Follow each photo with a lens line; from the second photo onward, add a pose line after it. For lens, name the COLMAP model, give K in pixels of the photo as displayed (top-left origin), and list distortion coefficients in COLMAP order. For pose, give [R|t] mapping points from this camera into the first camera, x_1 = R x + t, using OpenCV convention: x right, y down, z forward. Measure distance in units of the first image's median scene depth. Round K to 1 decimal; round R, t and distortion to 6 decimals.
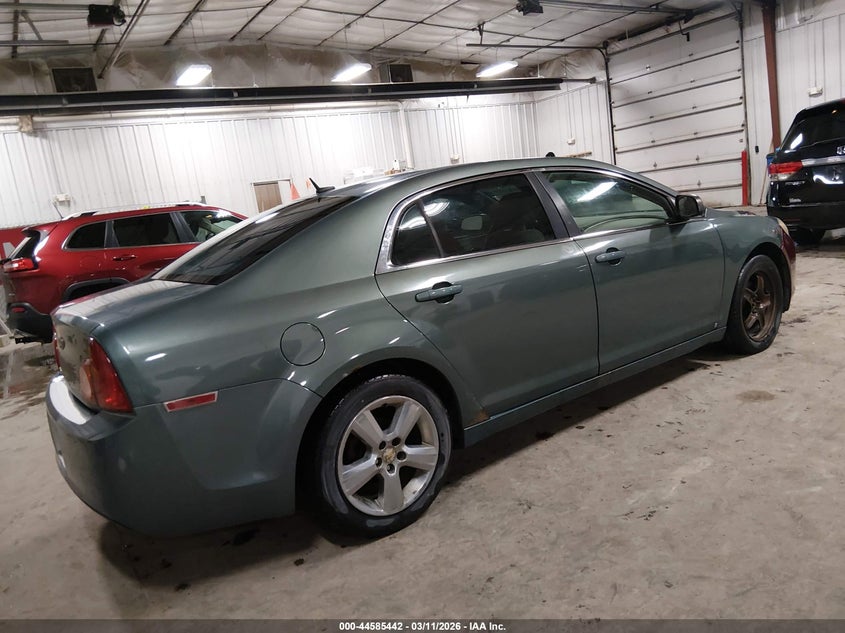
lens RADIAL K [[646.2, 0, 422.5], [0, 646.2, 316.5], [0, 0, 1]] dist [0.046842, -0.099223]
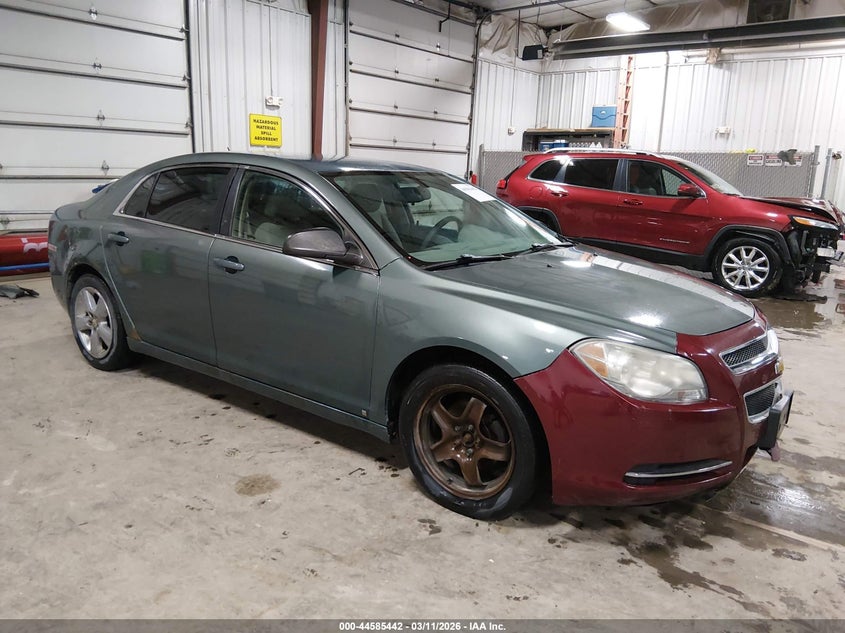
lens RADIAL K [[646.2, 0, 422.5], [0, 646.2, 316.5], [0, 0, 1]] dist [0.046842, -0.099223]
pose [[0.273044, 0.351732, -0.895395, 1.191257], [-0.233698, 0.927132, 0.292935, -0.348971], [0.933184, 0.129267, 0.335347, 0.874283]]
